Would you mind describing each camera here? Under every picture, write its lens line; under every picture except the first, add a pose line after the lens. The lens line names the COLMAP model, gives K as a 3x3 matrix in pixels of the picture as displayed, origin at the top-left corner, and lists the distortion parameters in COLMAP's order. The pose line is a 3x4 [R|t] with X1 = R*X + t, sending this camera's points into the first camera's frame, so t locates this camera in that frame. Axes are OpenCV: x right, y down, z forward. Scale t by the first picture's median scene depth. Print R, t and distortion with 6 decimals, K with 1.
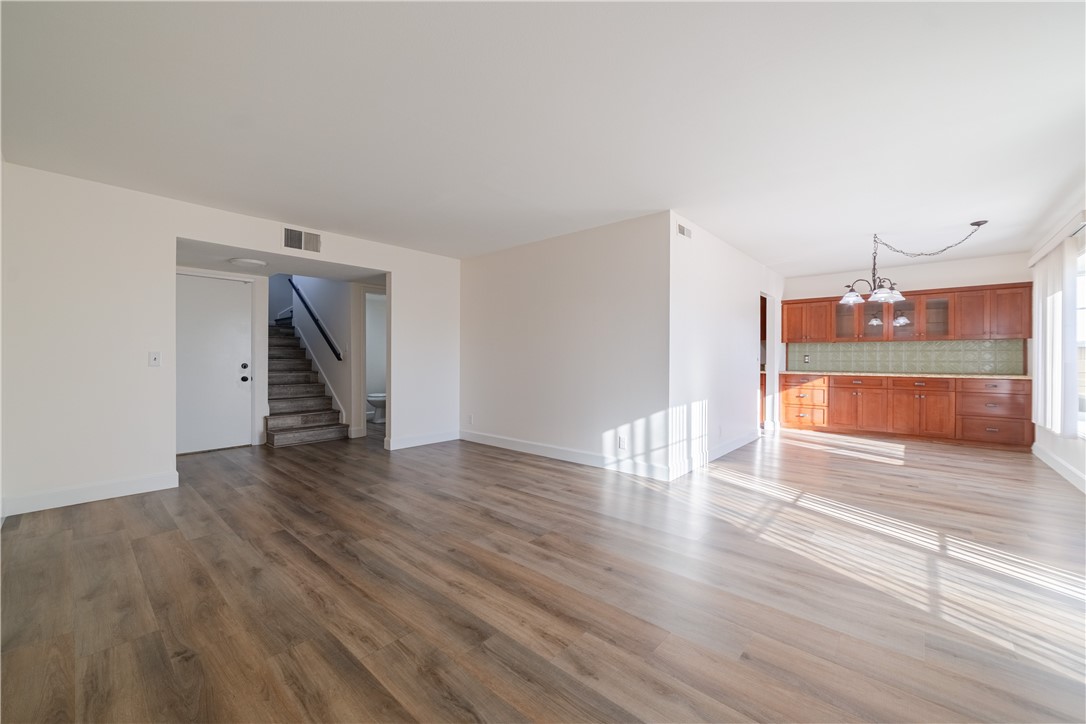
lens RADIAL K [[434.2, 0, 543.0], [0, 434.2, 362.0], [0, 0, 1]] dist [-0.027154, 0.010929]
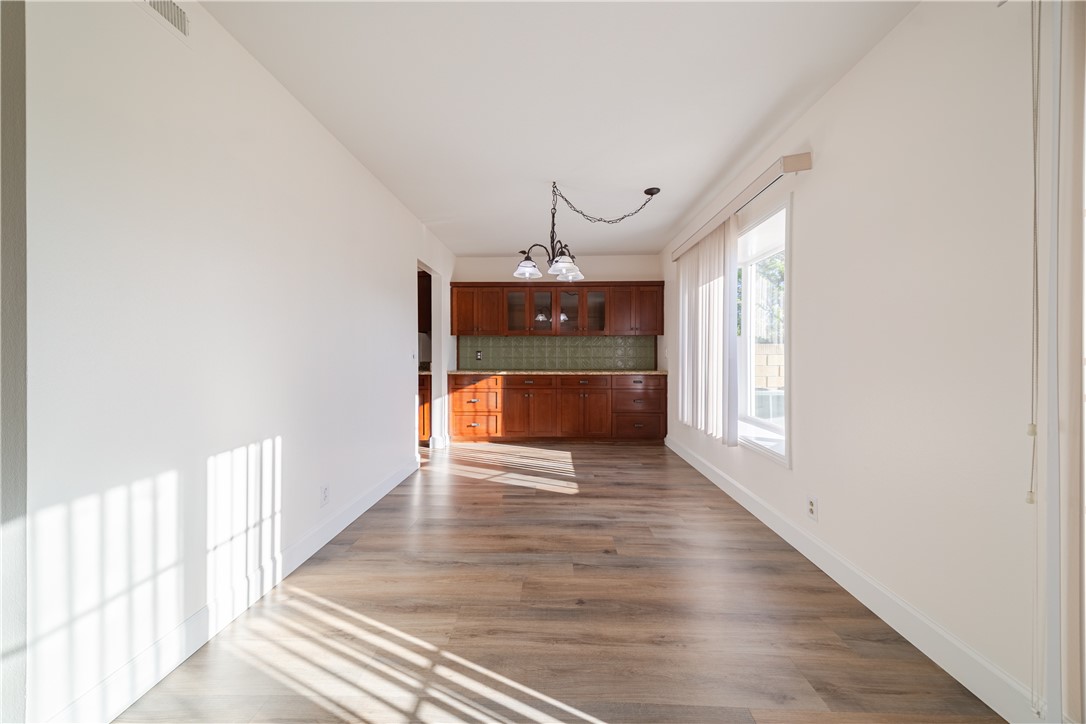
lens RADIAL K [[407.4, 0, 537.8], [0, 407.4, 350.7], [0, 0, 1]] dist [0.002816, 0.000290]
pose [[0.780059, 0.010380, 0.625619, 0.235713], [0.004588, 0.999741, -0.022308, 0.002589], [-0.625689, 0.020271, 0.779809, 0.352900]]
